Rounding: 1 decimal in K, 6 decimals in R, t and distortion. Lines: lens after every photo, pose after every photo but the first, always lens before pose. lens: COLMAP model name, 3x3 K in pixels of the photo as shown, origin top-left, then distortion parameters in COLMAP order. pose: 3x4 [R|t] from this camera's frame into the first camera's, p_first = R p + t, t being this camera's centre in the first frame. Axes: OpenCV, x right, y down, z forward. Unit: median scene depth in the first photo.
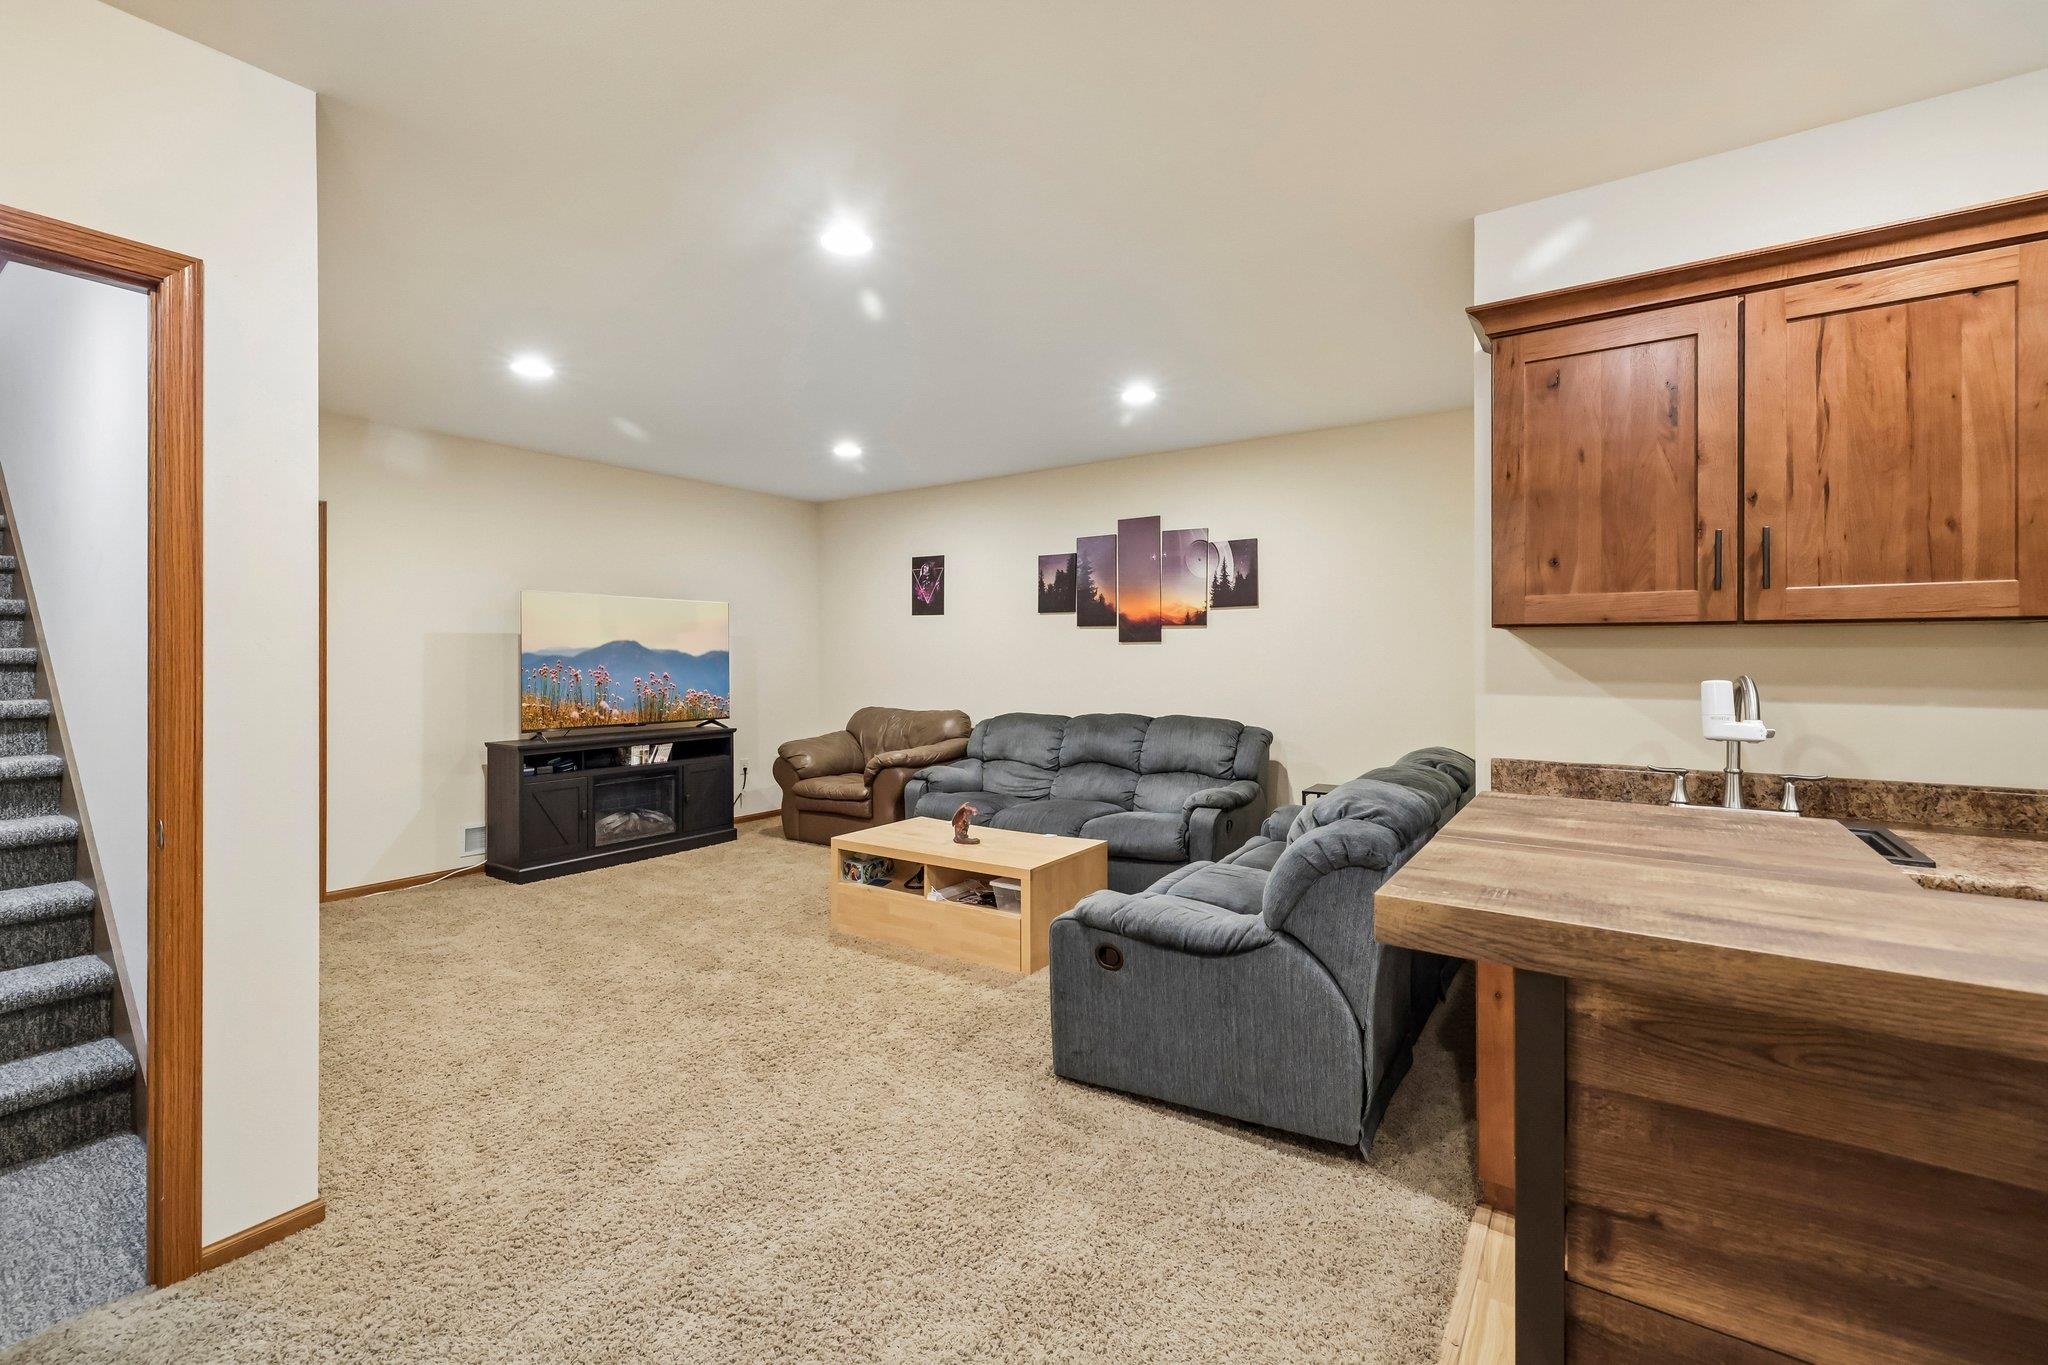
lens RADIAL K [[862.1, 0, 999.3], [0, 862.1, 654.6], [0, 0, 1]] dist [-0.003001, 0.001489]
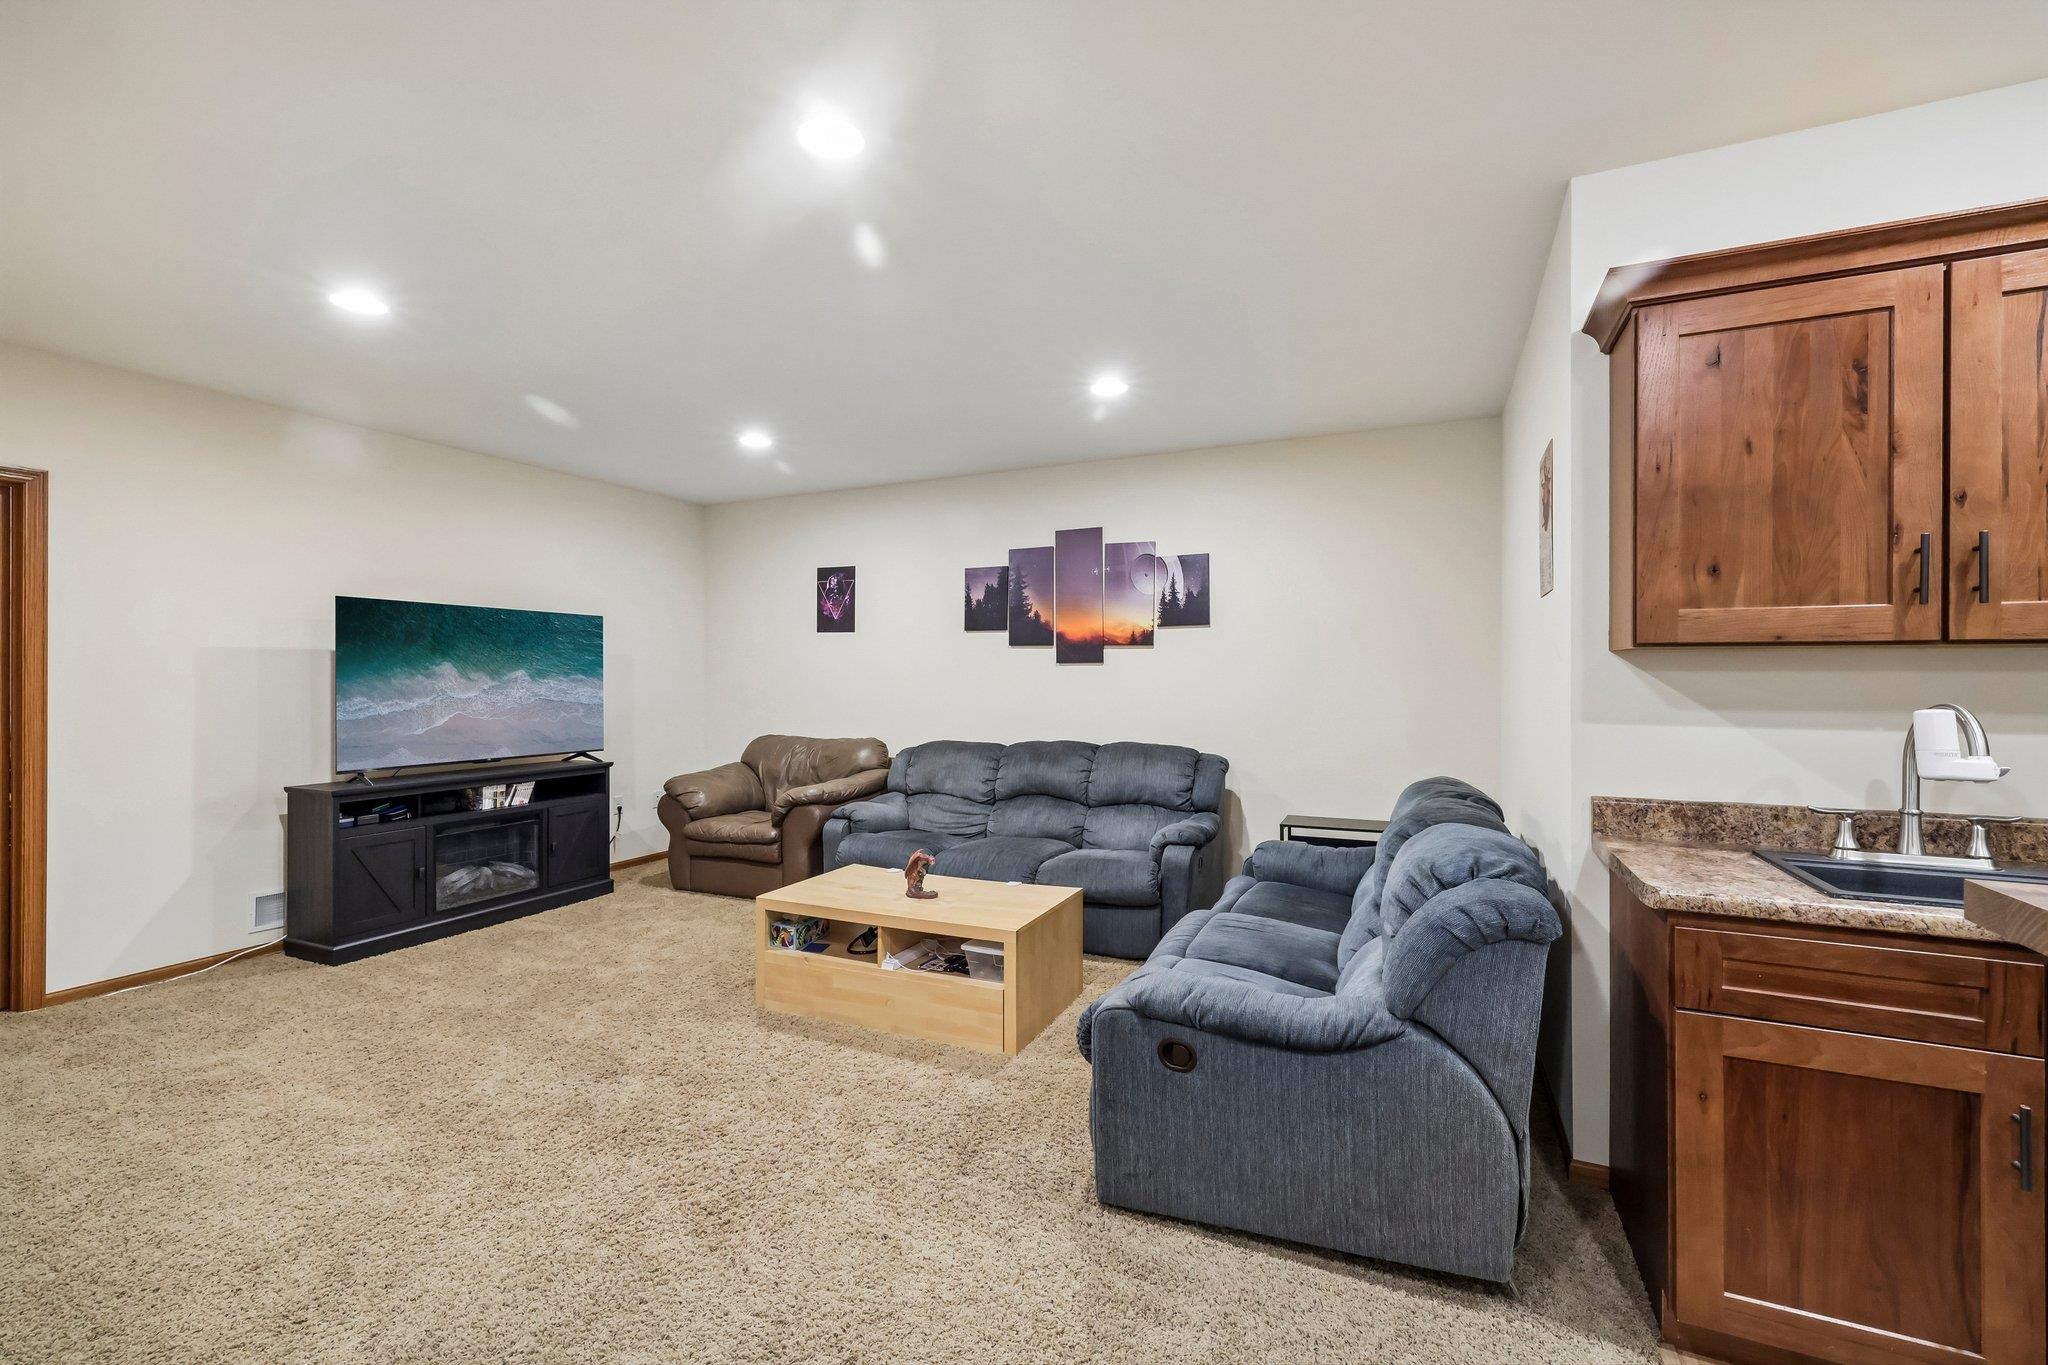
lens RADIAL K [[862.1, 0, 1005.1], [0, 862.1, 673.2], [0, 0, 1]] dist [-0.003001, 0.001489]
pose [[0.986069, 0.002339, 0.166320, -0.083237], [-0.001806, 0.999993, -0.003356, -0.000435], [-0.166327, 0.003009, 0.986066, 0.120616]]
